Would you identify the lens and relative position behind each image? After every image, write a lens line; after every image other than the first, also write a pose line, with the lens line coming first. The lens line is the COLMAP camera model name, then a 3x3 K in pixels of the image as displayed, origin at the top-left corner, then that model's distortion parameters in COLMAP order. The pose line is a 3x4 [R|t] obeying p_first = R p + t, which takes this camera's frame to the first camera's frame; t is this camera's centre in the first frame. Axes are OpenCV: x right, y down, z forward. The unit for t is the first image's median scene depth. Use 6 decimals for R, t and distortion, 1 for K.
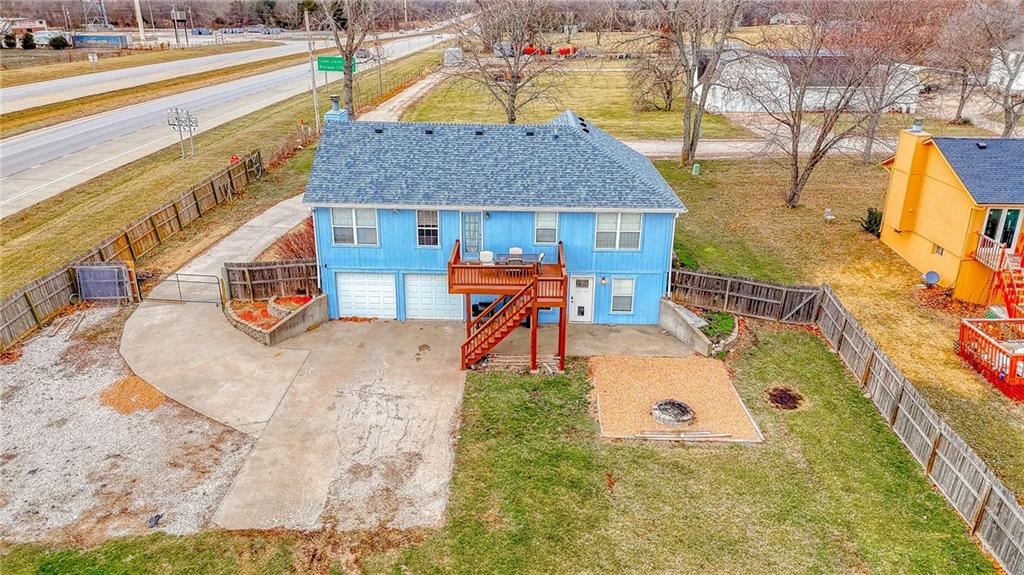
lens RADIAL K [[746.9, 0, 511.6], [0, 746.9, 288.3], [0, 0, 1]] dist [0.077414, -0.071085]
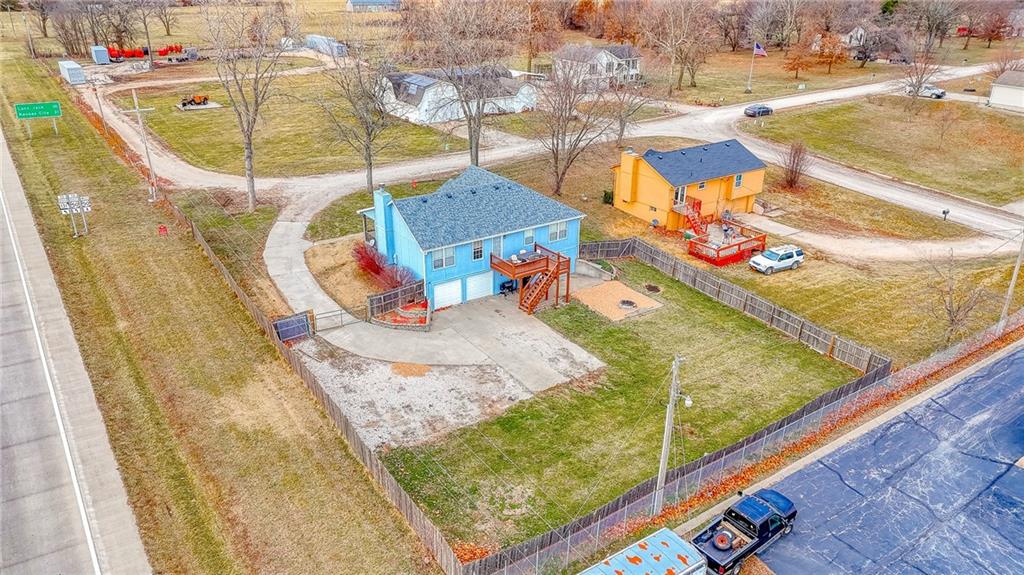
lens RADIAL K [[746.9, 0, 506.9], [0, 746.9, 287.9], [0, 0, 1]] dist [0.077414, -0.071085]
pose [[0.809678, -0.240185, 0.535474, -1.045248], [0.209074, 0.970605, 0.119225, -0.190116], [-0.548369, 0.015420, 0.836094, -0.577154]]
